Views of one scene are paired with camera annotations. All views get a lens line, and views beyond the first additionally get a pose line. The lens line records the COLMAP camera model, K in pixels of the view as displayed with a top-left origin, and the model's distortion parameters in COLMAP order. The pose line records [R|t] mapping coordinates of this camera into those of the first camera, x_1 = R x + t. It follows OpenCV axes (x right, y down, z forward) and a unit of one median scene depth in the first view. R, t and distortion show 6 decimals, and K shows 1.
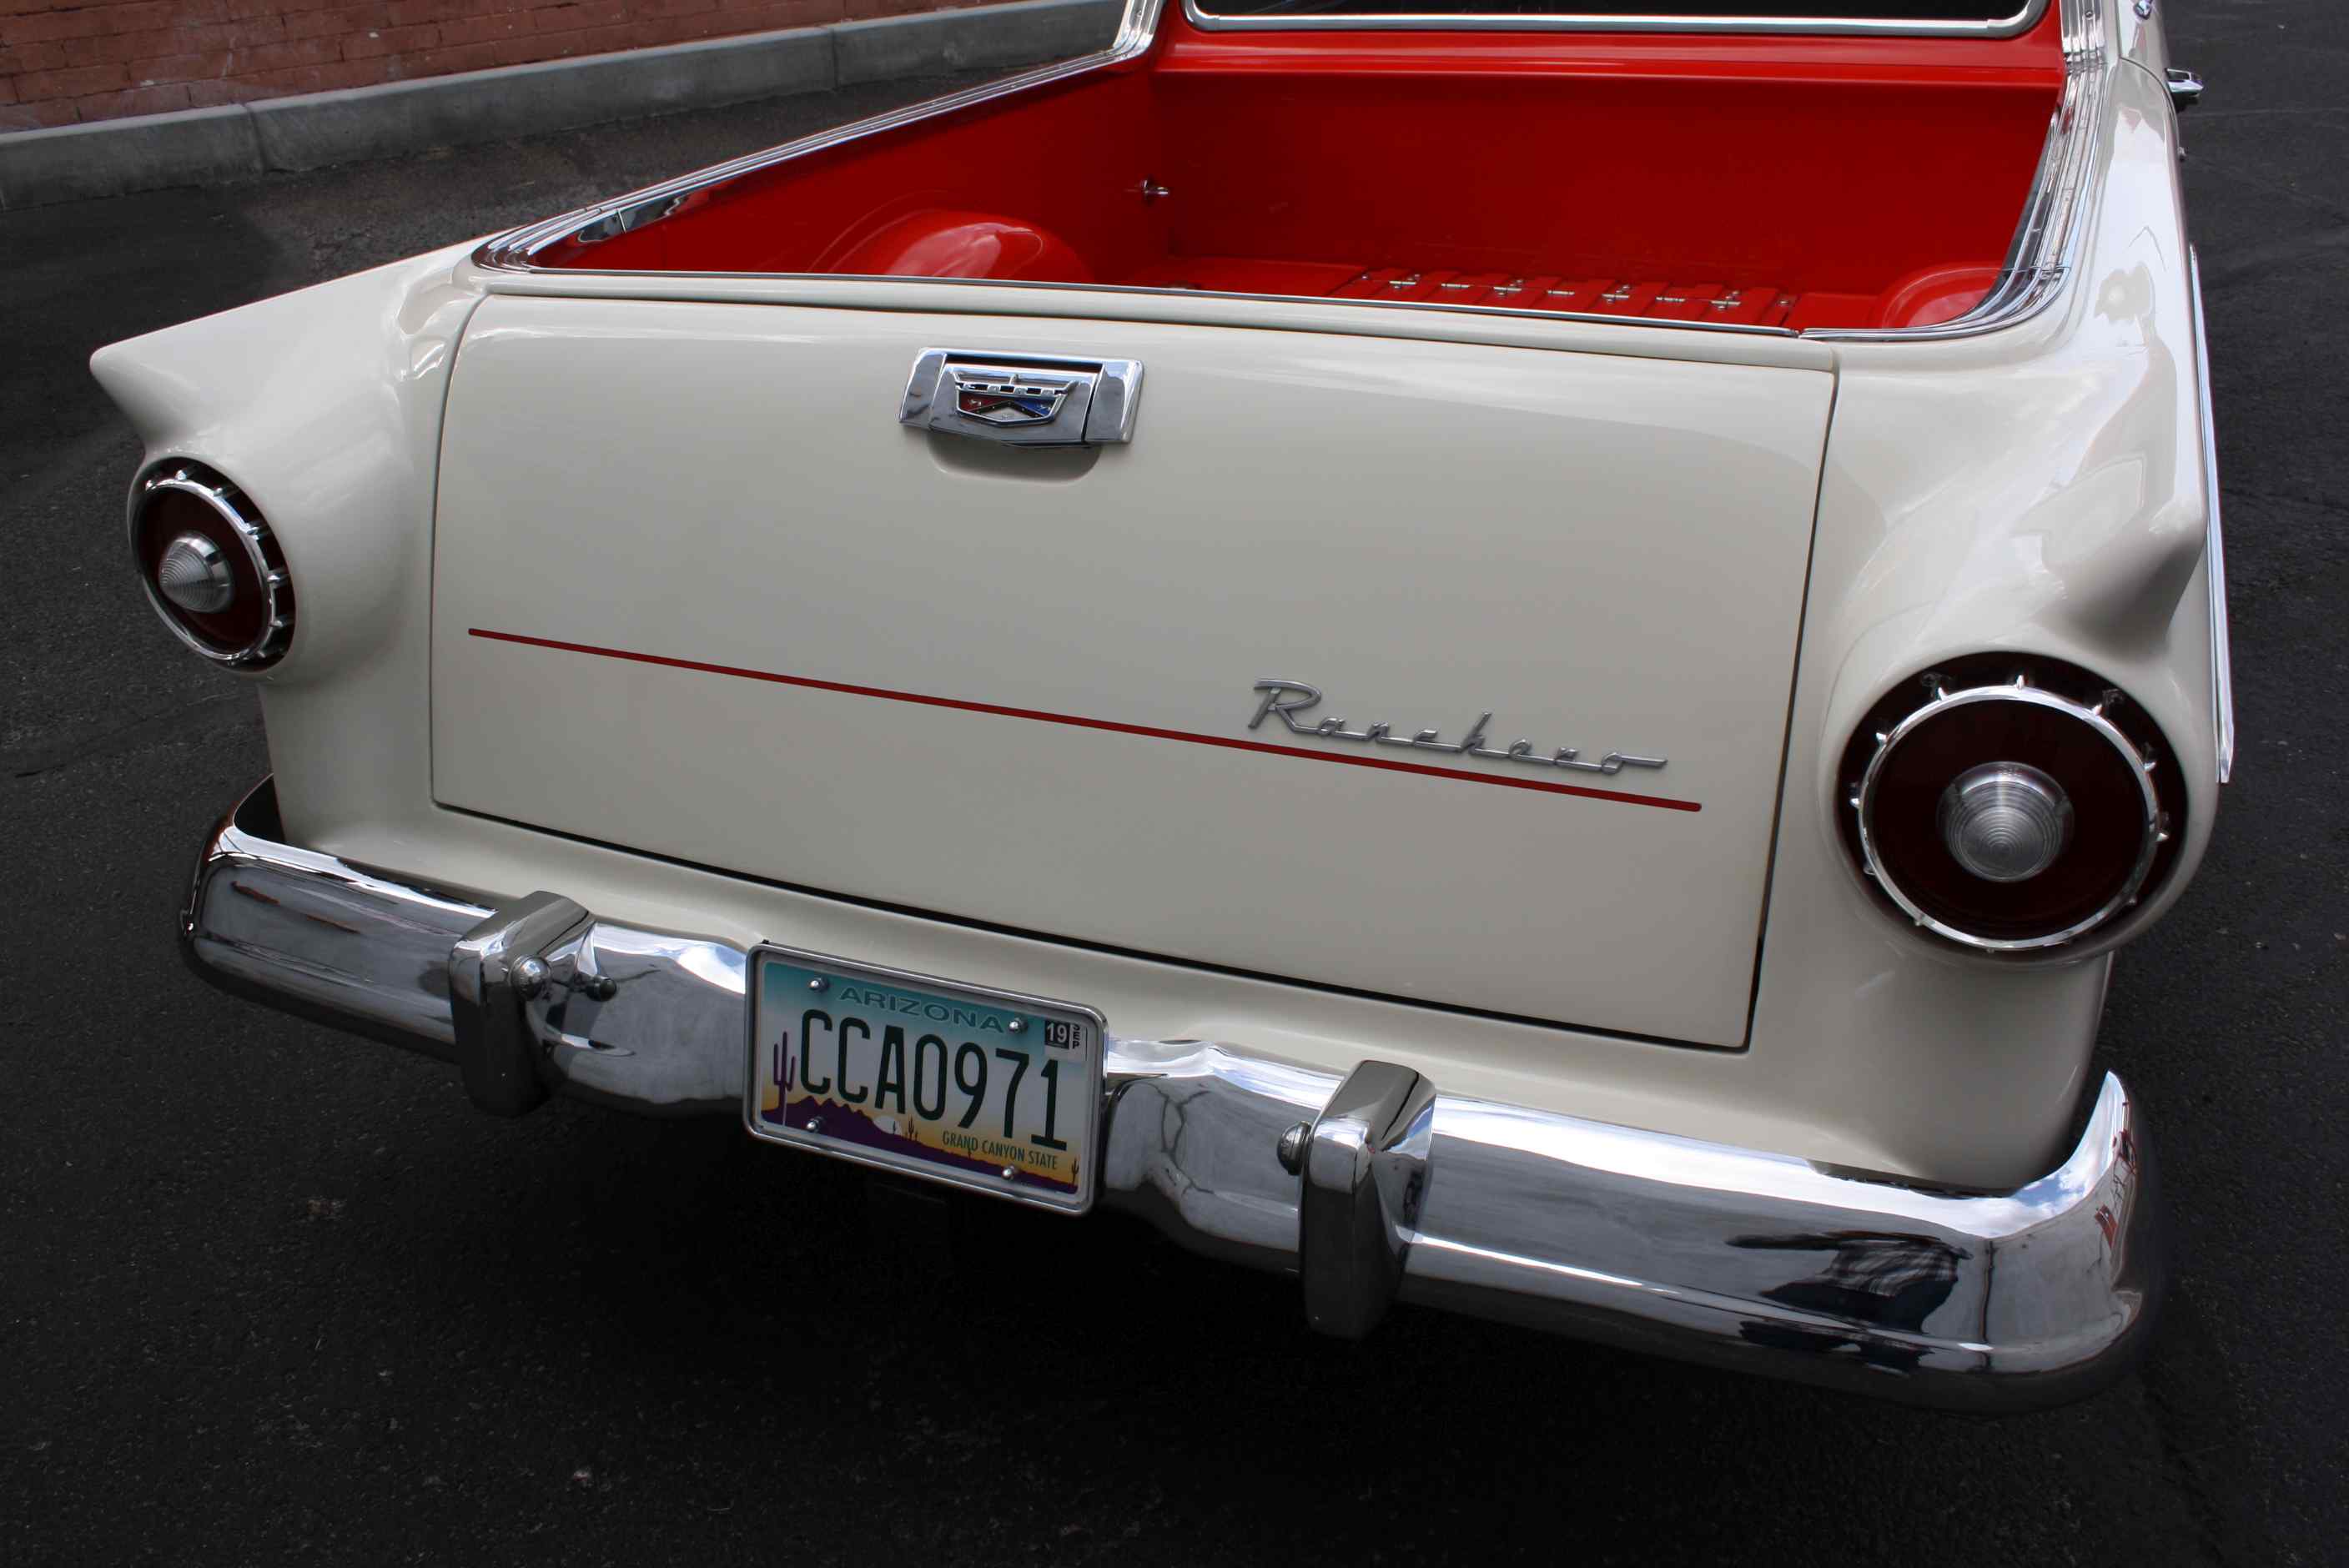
lens RADIAL K [[1991.1, 0, 1174.5], [0, 1991.1, 784.0], [0, 0, 1]] dist [-0.168199, 0.156049]
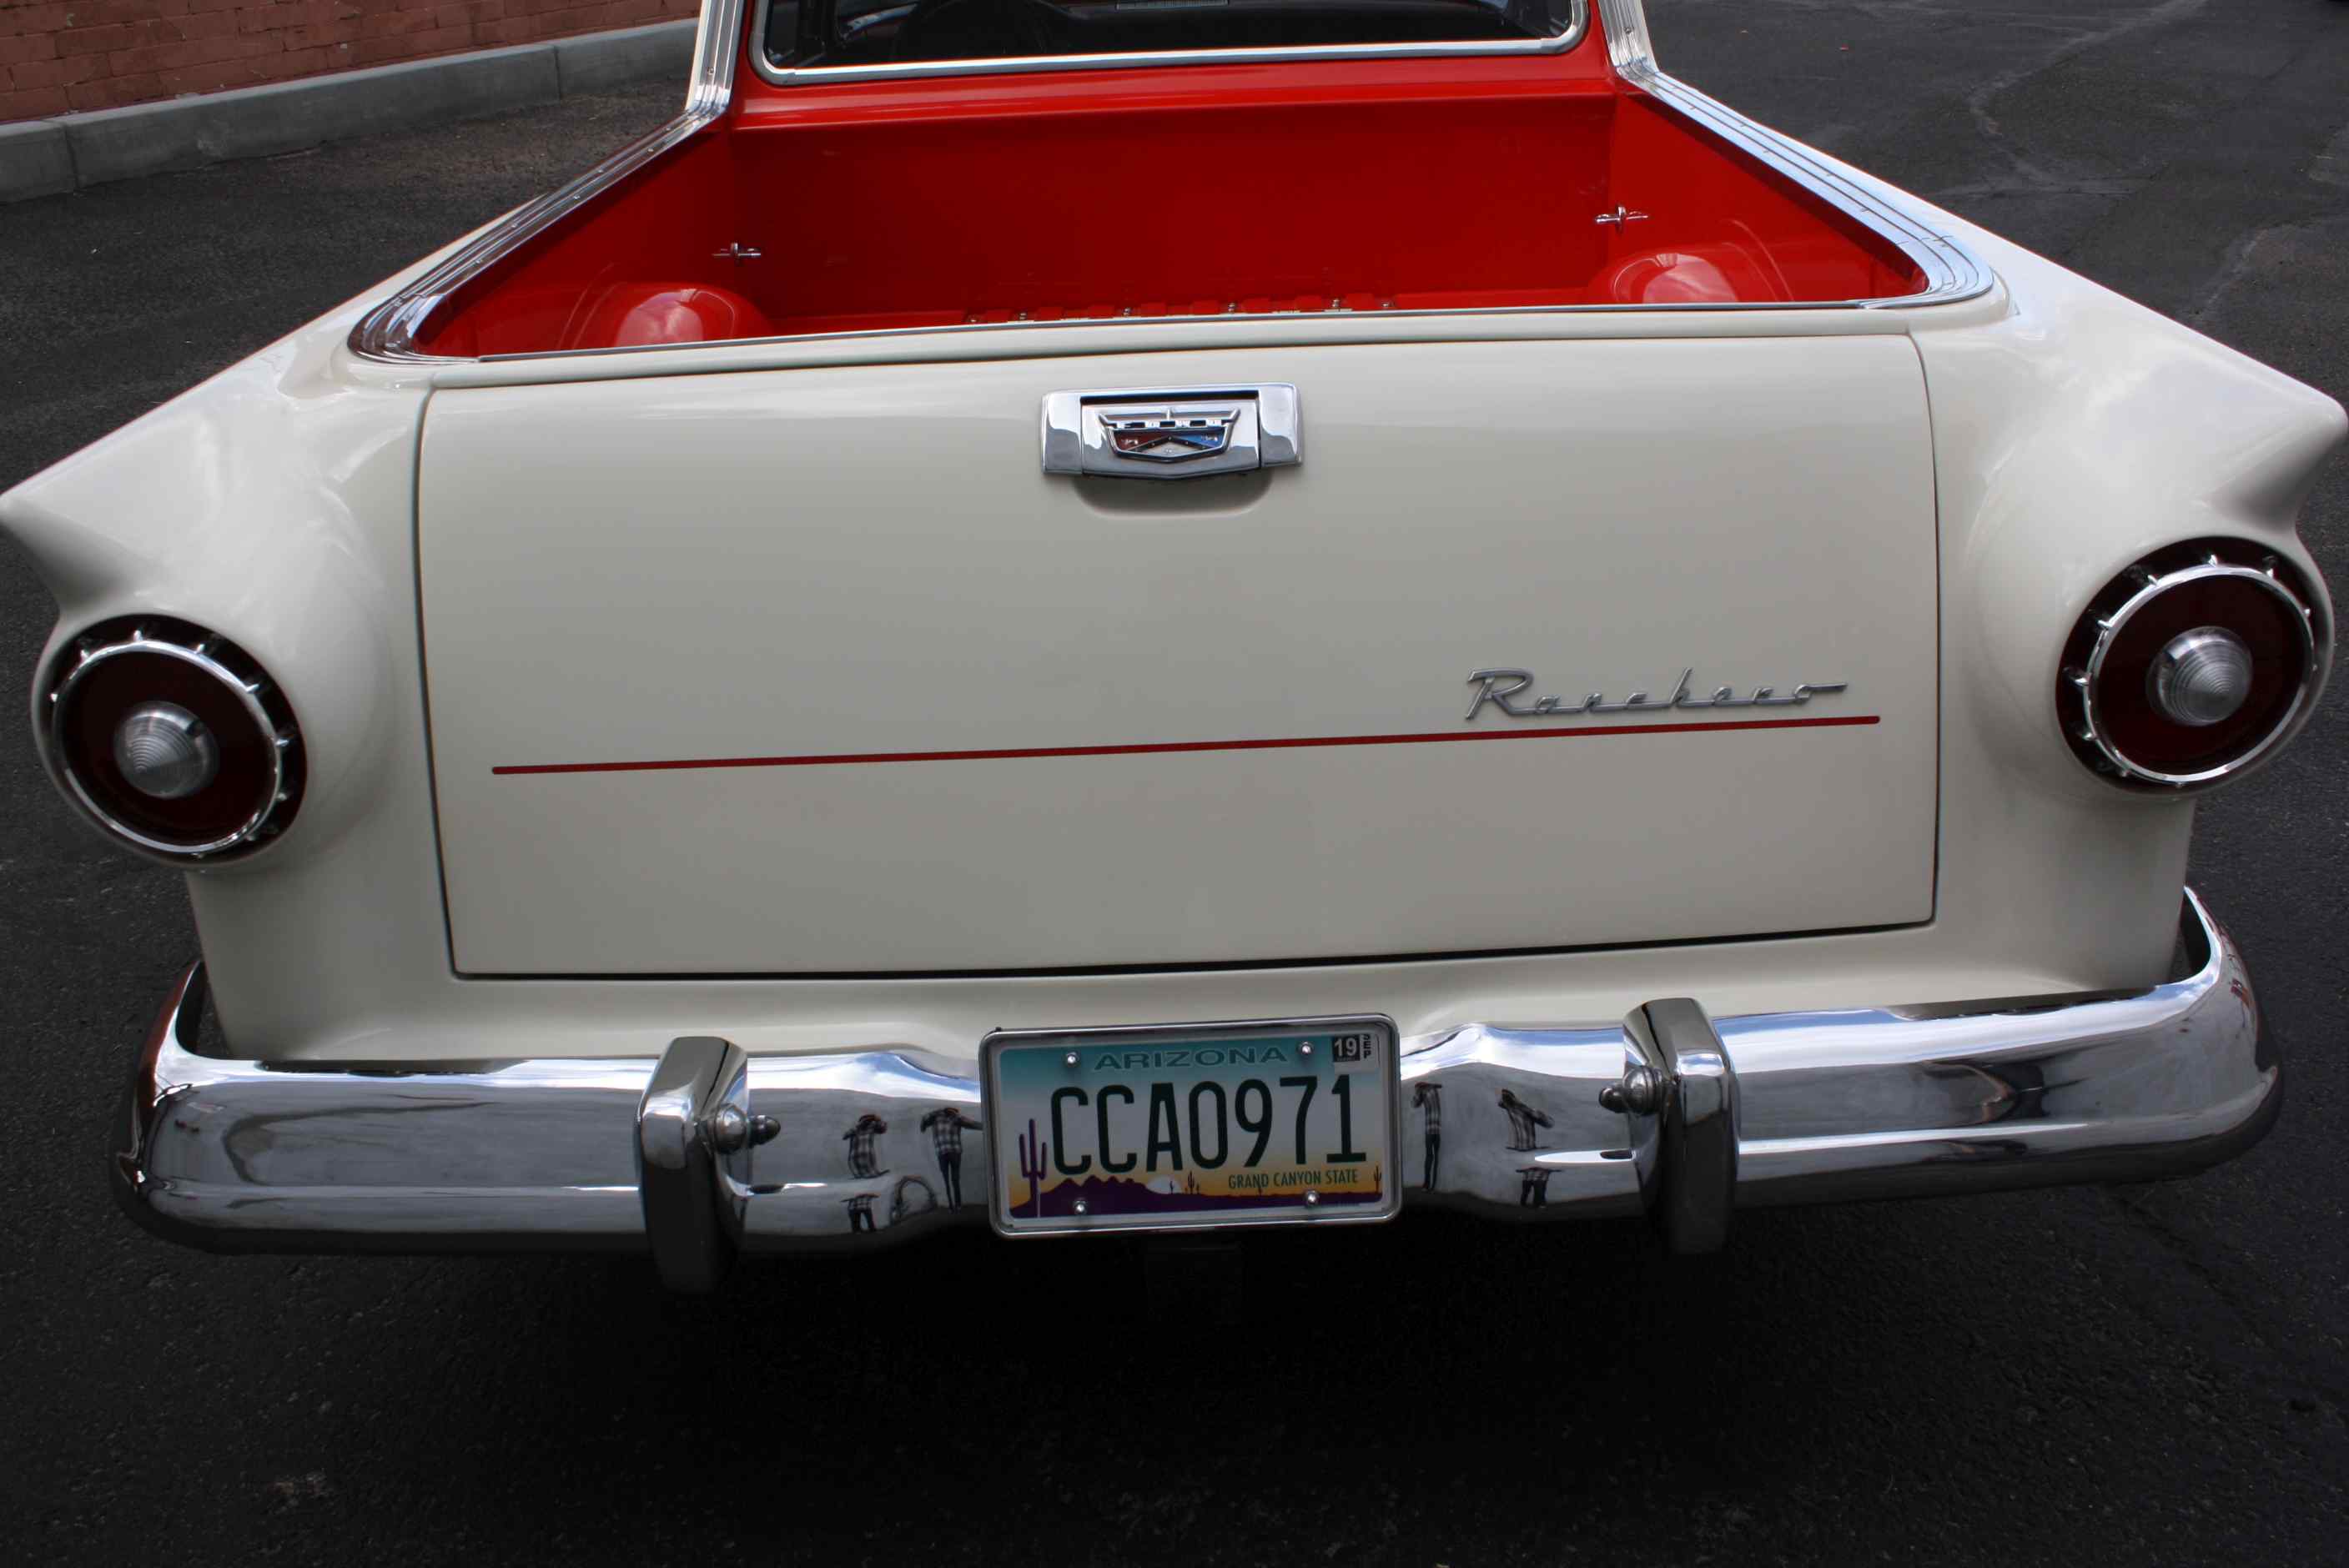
lens RADIAL K [[1999.0, 0, 1174.5], [0, 1999.0, 784.0], [0, 0, 1]] dist [-0.169224, 0.161828]
pose [[0.913267, -0.167328, 0.371409, -0.472232], [0.177537, 0.984091, 0.006804, -0.027586], [-0.366639, 0.059725, 0.928444, 0.080328]]
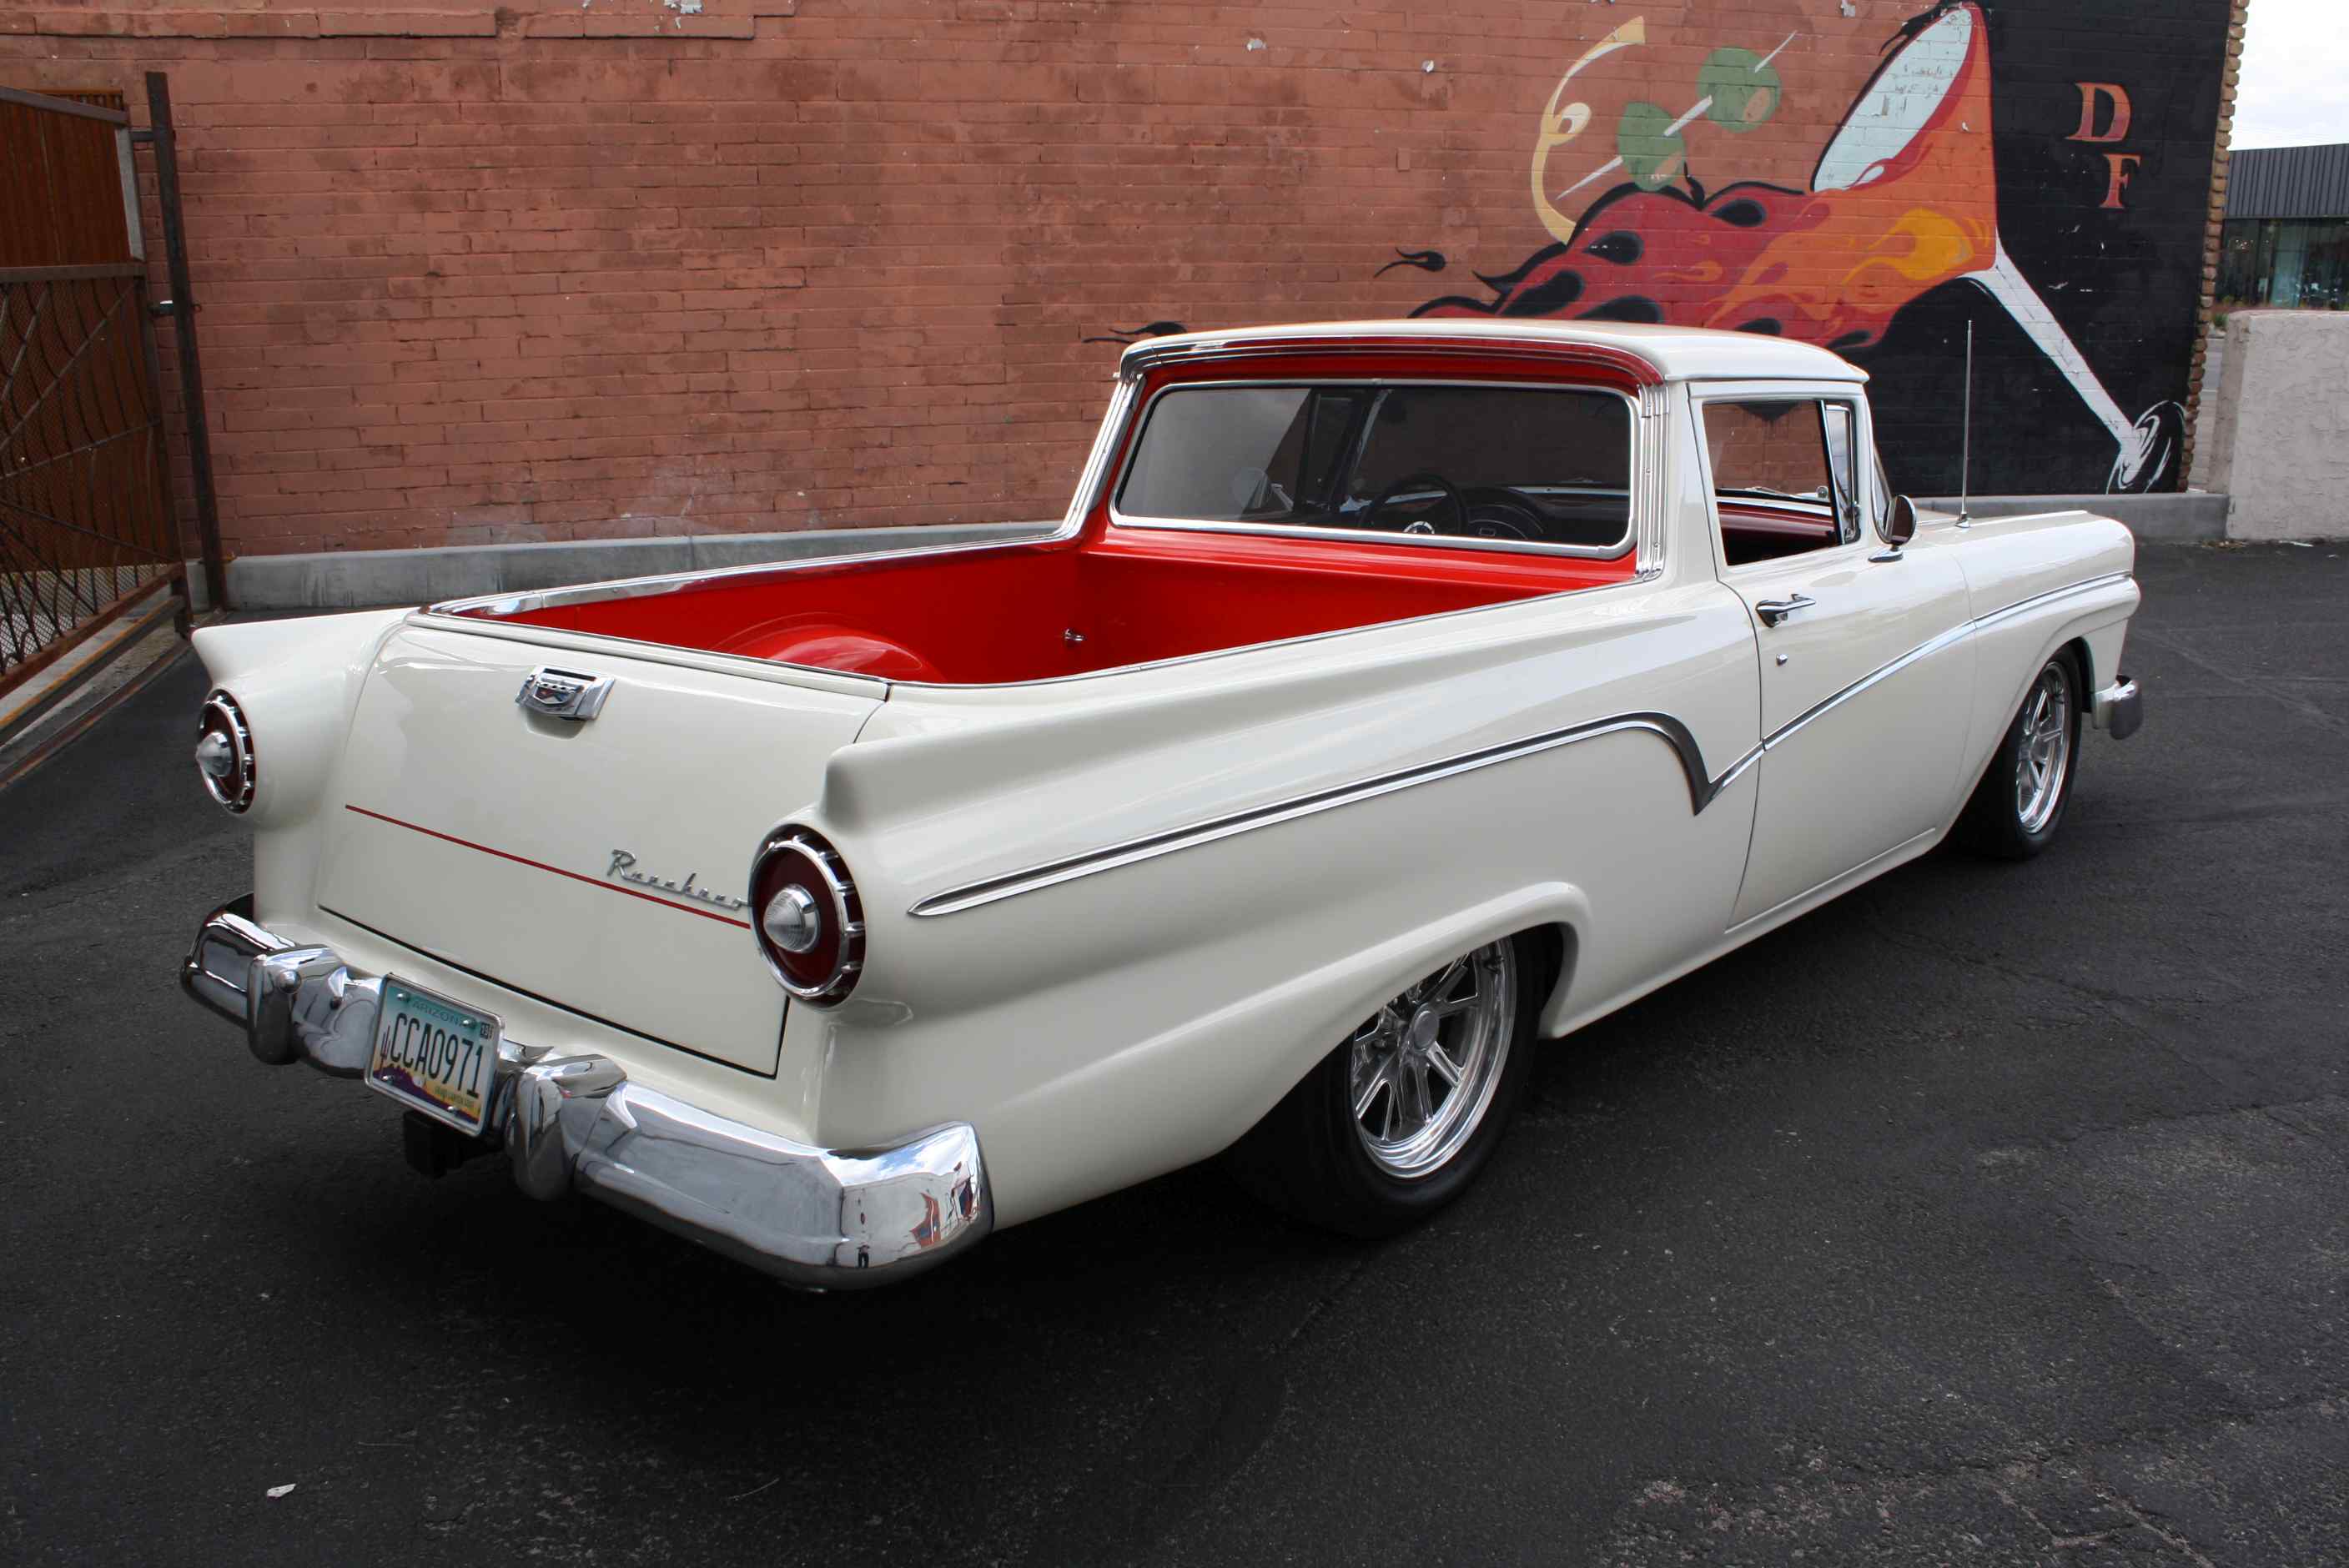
lens RADIAL K [[2000.2, 0, 1170.3], [0, 2000.2, 783.3], [0, 0, 1]] dist [-0.169990, 0.157476]
pose [[0.955272, 0.103010, -0.277208, 0.955302], [-0.167821, 0.960647, -0.221346, 0.190683], [0.243498, 0.257967, 0.934966, -0.532987]]
